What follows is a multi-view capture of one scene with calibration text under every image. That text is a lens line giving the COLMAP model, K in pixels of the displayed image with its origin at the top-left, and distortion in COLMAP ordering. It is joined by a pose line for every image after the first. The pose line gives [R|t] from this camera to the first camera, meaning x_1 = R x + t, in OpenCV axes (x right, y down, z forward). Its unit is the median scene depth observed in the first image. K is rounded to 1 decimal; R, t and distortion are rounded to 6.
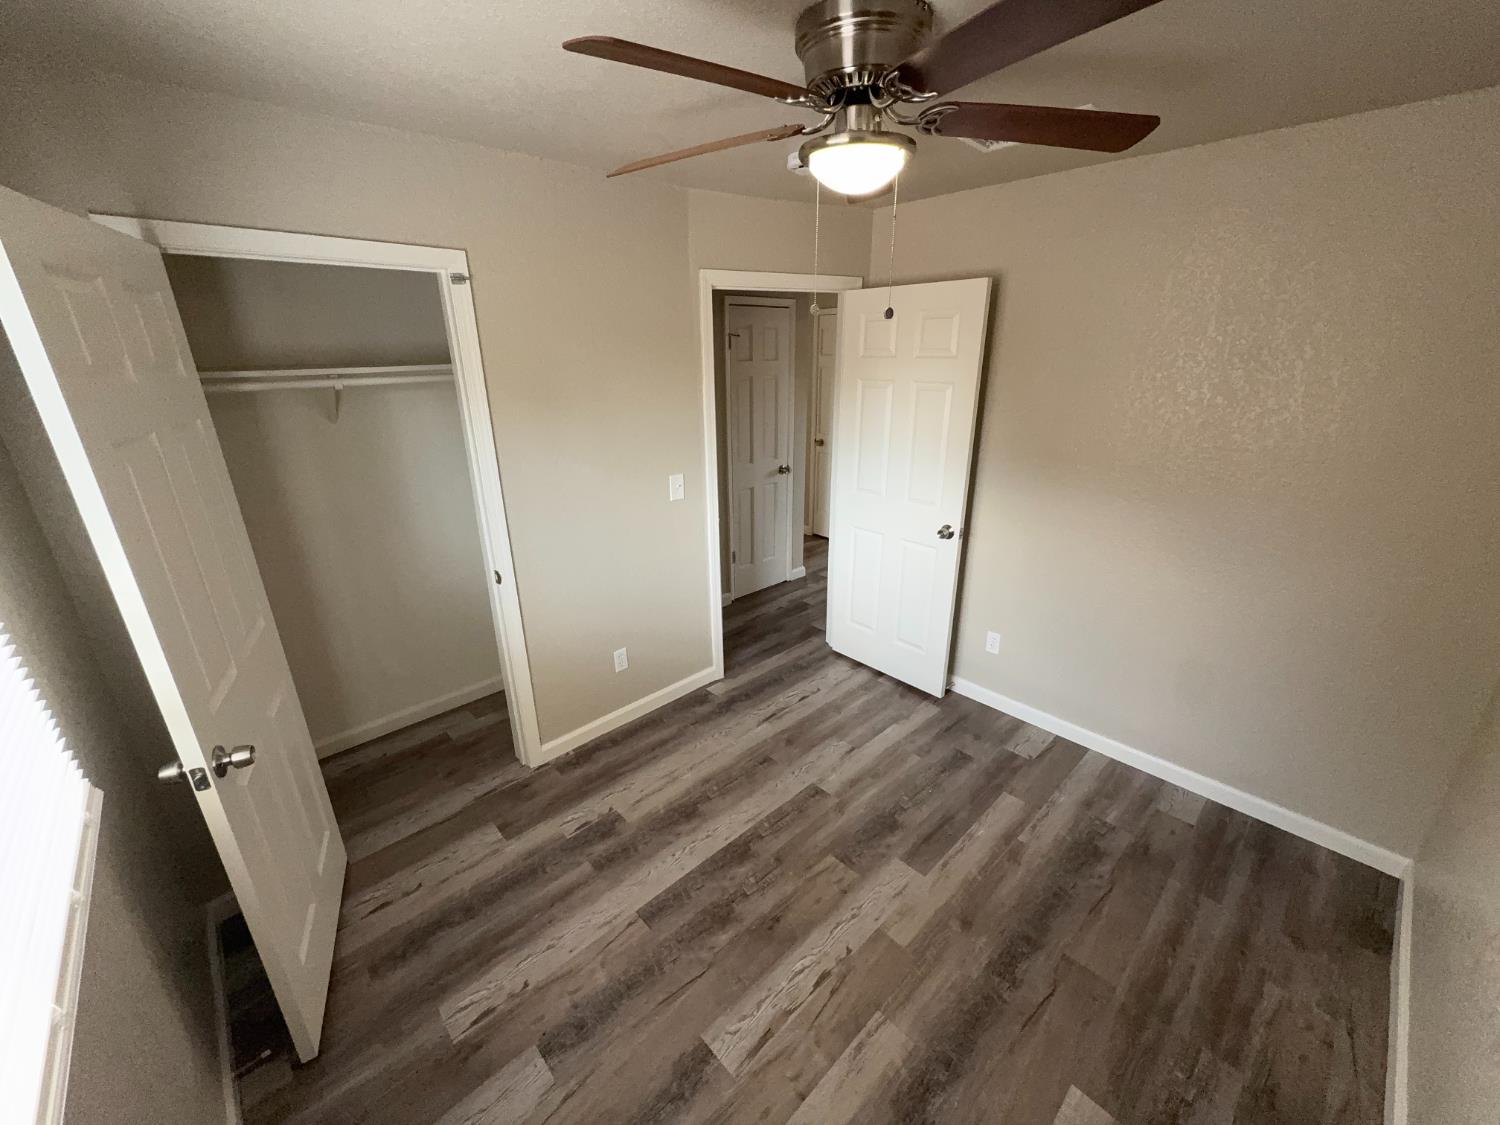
lens RADIAL K [[596.2, 0, 747.3], [0, 596.2, 560.5], [0, 0, 1]] dist [0.000222, 0.000031]
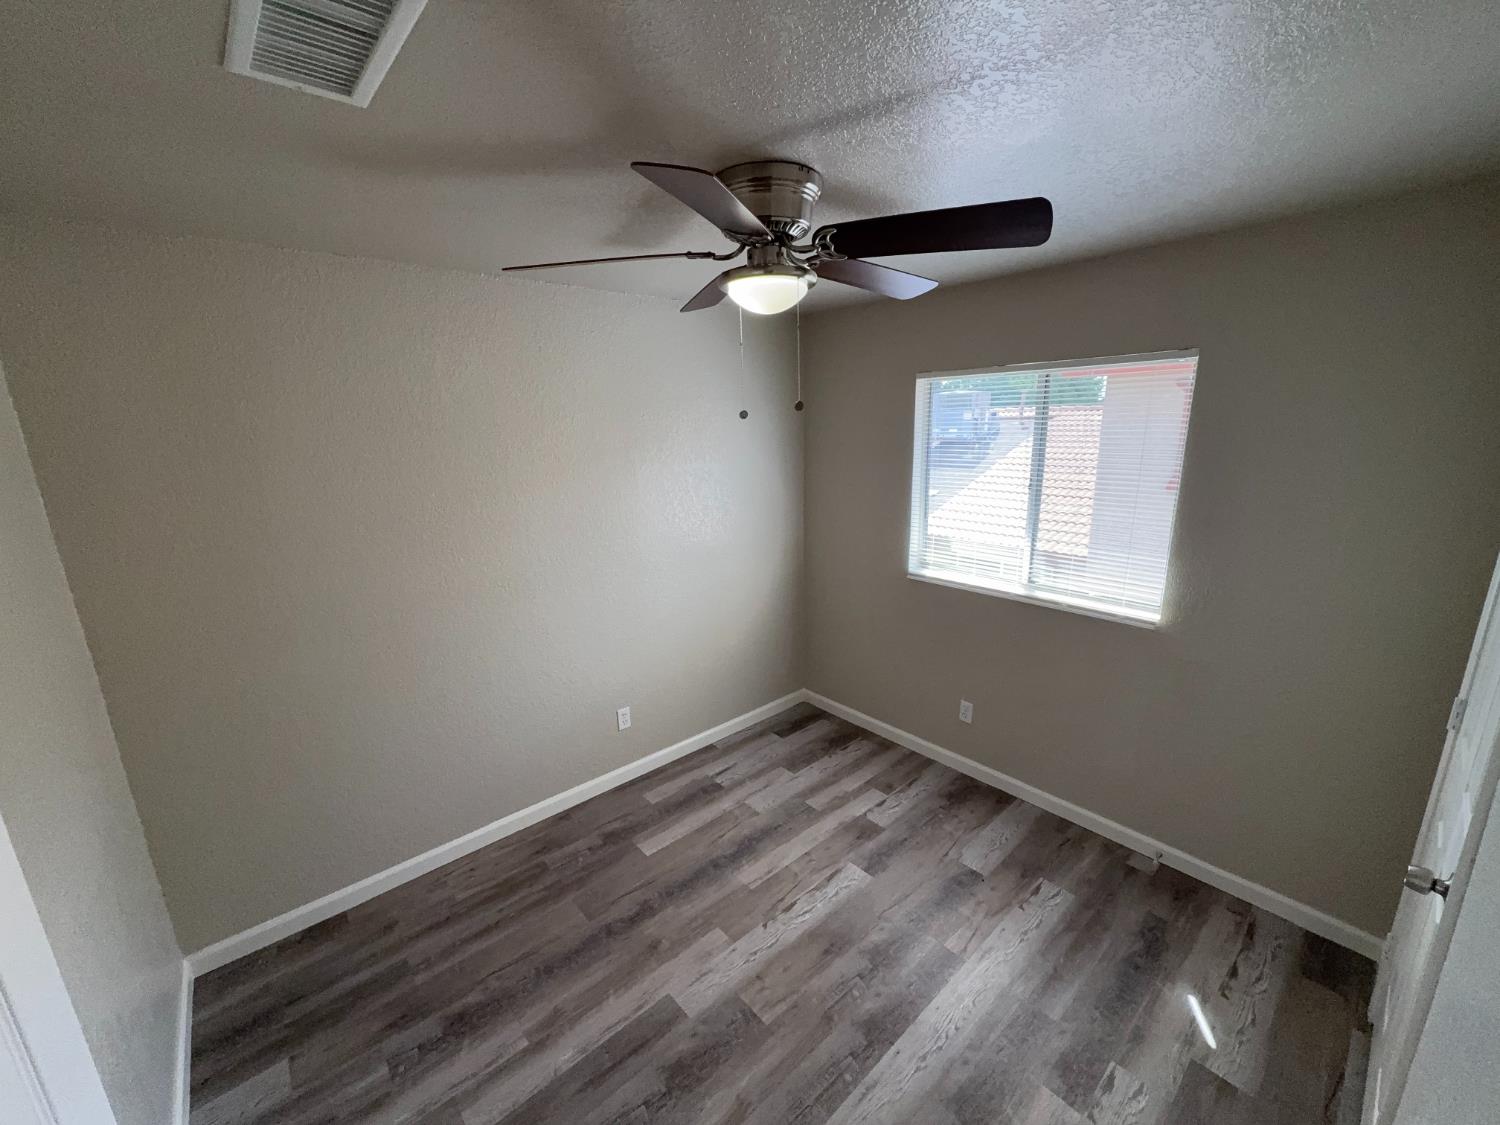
lens RADIAL K [[596.2, 0, 749.4], [0, 596.2, 562.9], [0, 0, 1]] dist [0.000222, 0.000031]
pose [[-0.998839, 0.024742, 0.041344, 0.128853], [0.043508, 0.831831, 0.553321, -0.582750], [-0.020701, 0.554477, -0.831941, 1.526562]]
